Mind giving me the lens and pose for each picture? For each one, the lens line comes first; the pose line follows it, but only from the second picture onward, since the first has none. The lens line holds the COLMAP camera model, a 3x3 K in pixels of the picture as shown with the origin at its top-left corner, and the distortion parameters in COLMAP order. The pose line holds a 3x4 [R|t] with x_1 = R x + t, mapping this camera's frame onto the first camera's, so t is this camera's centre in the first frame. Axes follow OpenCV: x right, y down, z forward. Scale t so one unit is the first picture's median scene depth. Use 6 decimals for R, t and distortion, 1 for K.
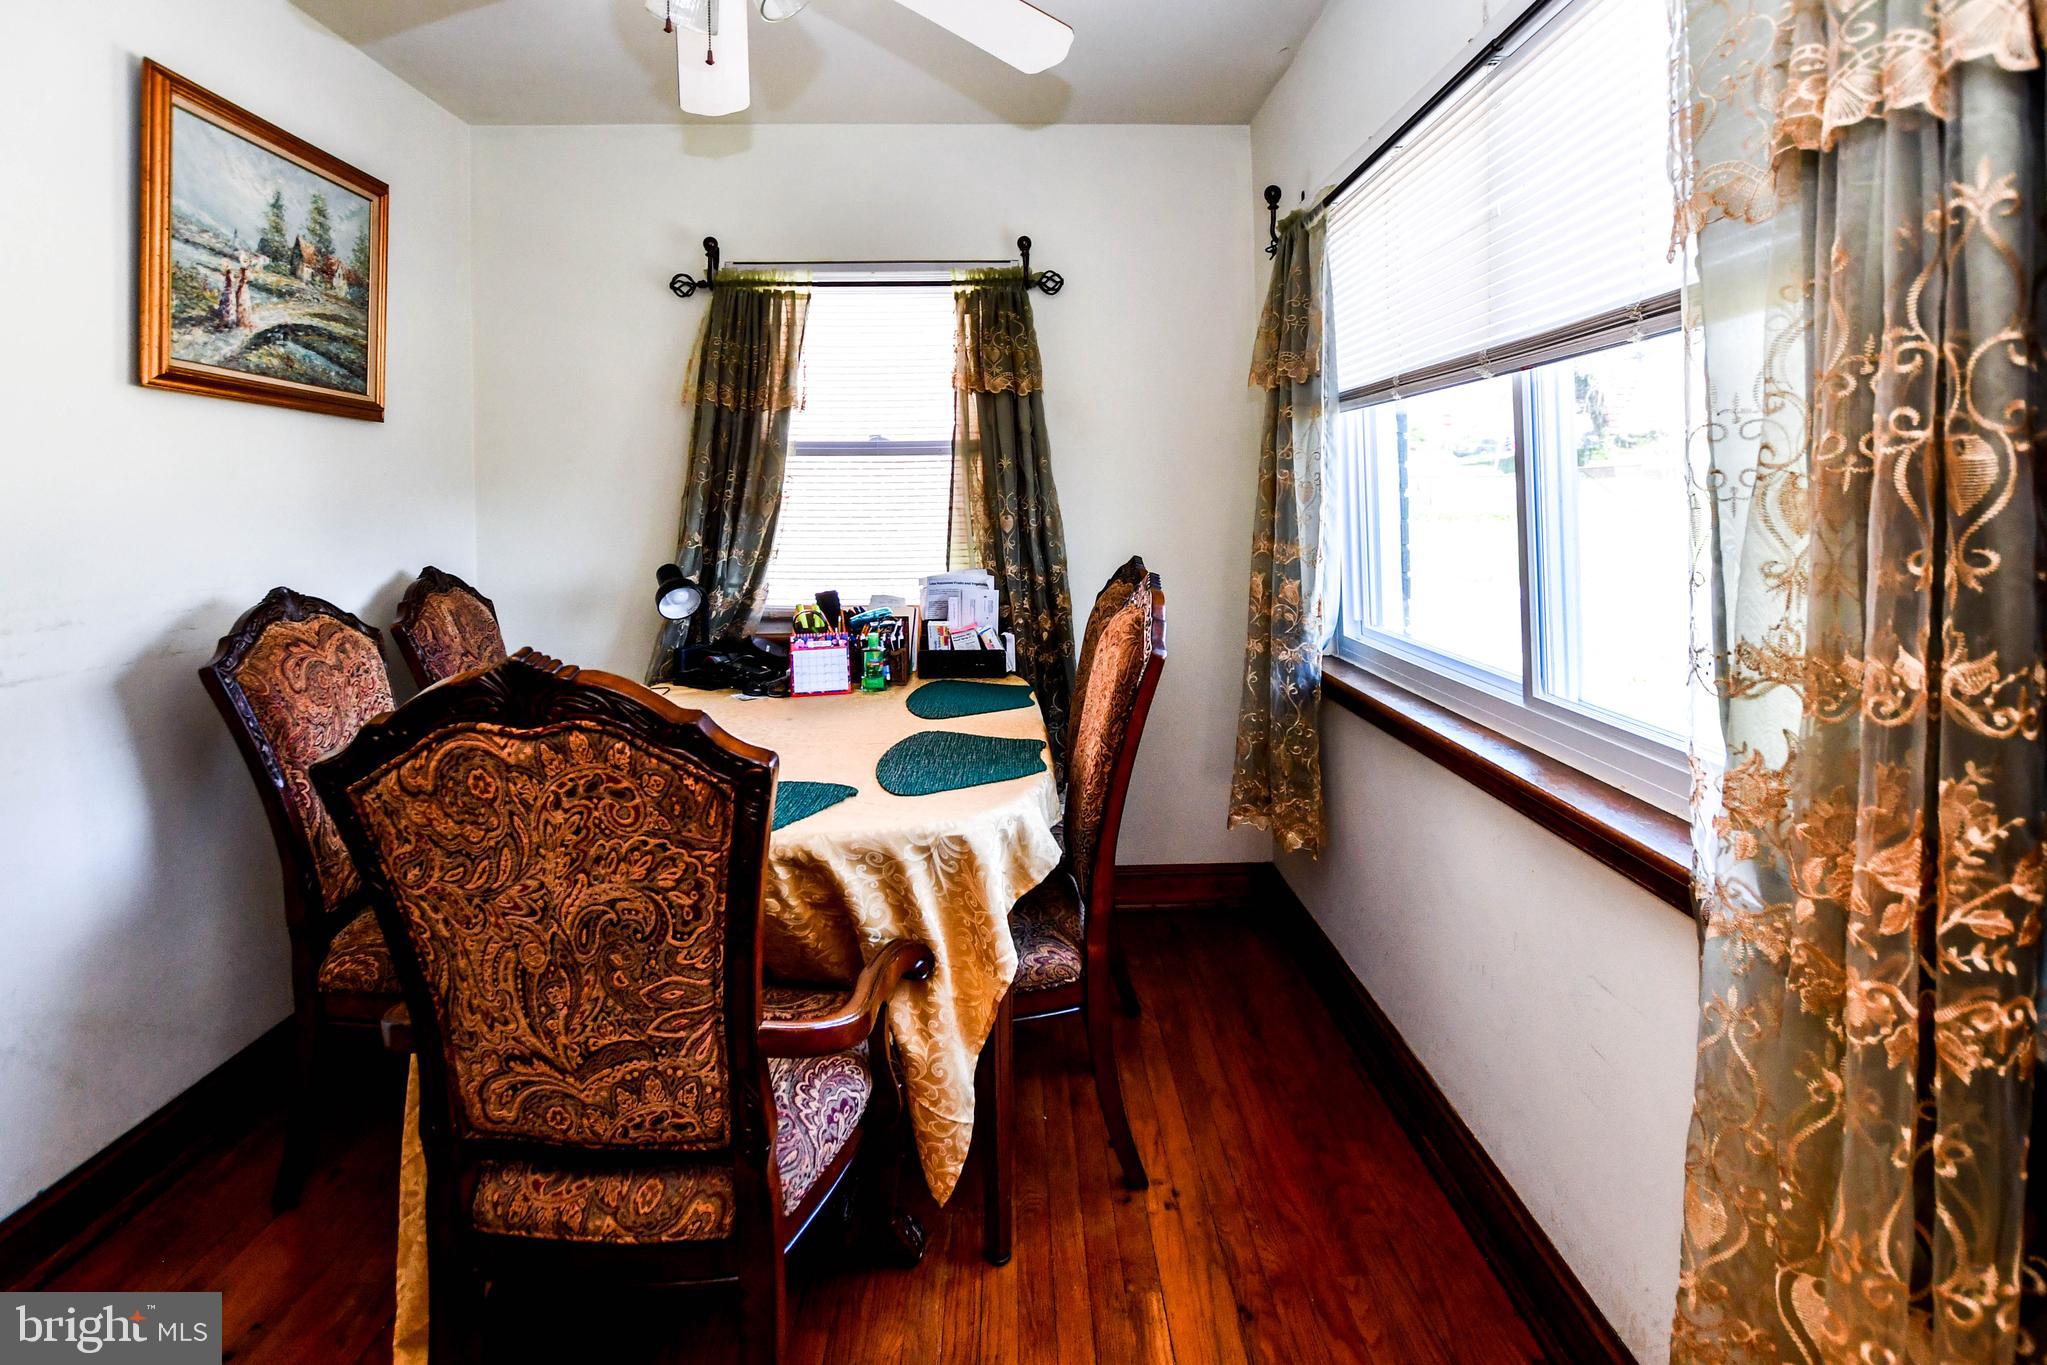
lens RADIAL K [[950.8, 0, 1016.4], [0, 950.8, 502.1], [0, 0, 1]] dist [-0.008741, 0.002603]
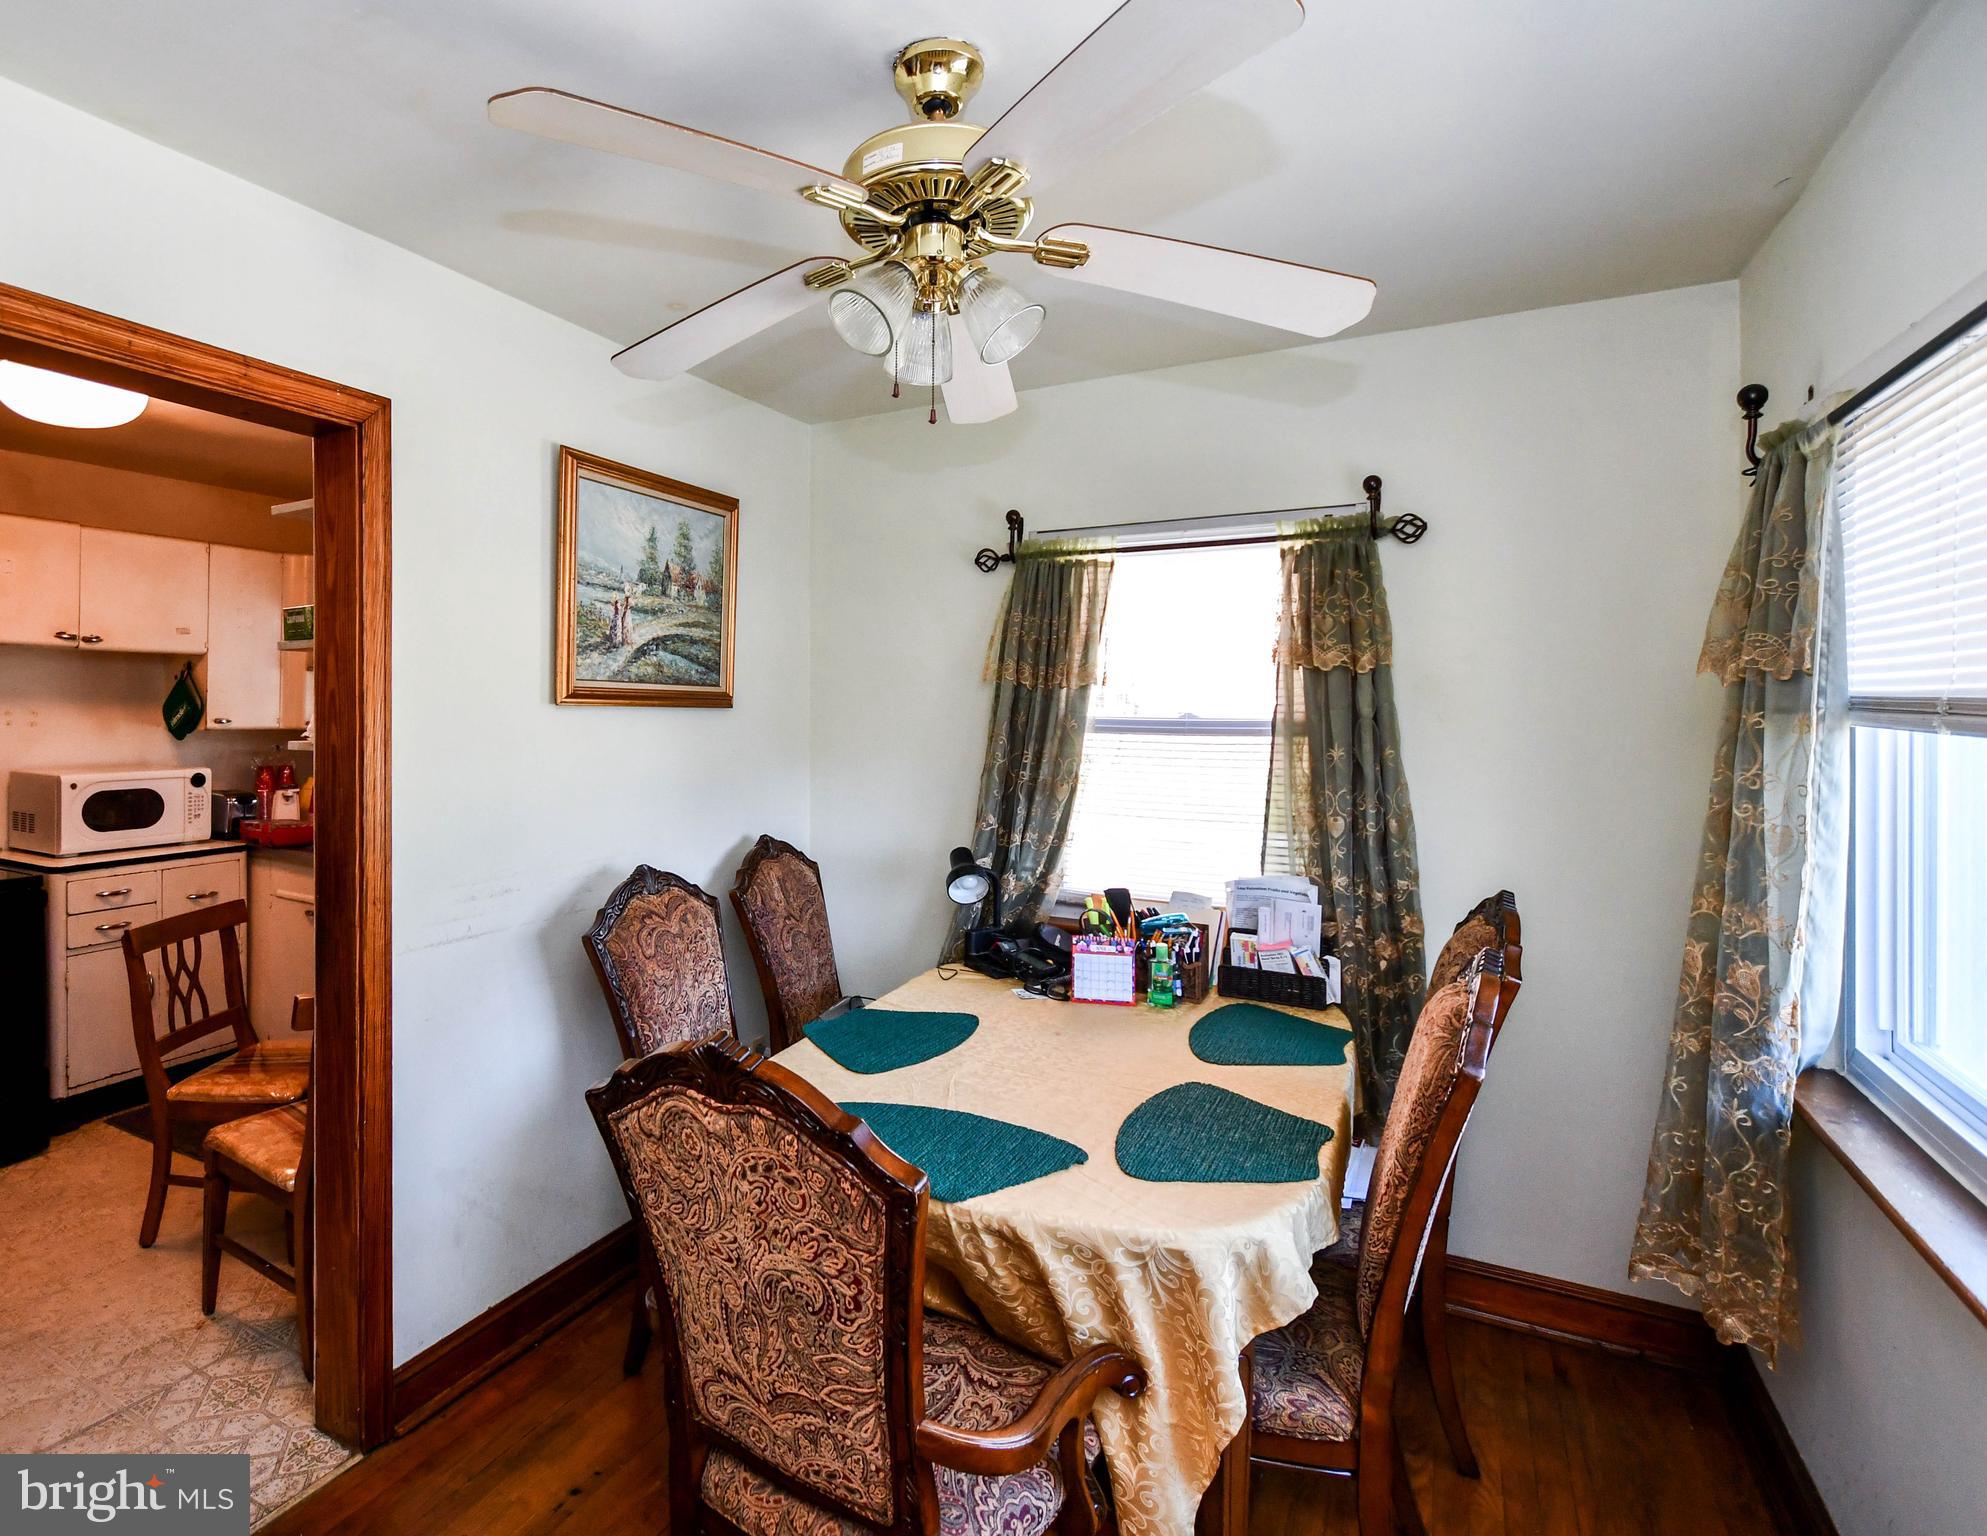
lens RADIAL K [[1003.3, 0, 861.4], [0, 1003.3, 723.0], [0, 0, 1]] dist [-0.007228, 0.000422]
pose [[0.858549, 0.025084, -0.512118, 0.099454], [-0.011460, 0.999492, 0.029744, -0.110757], [0.512604, -0.019667, 0.858400, 0.032246]]
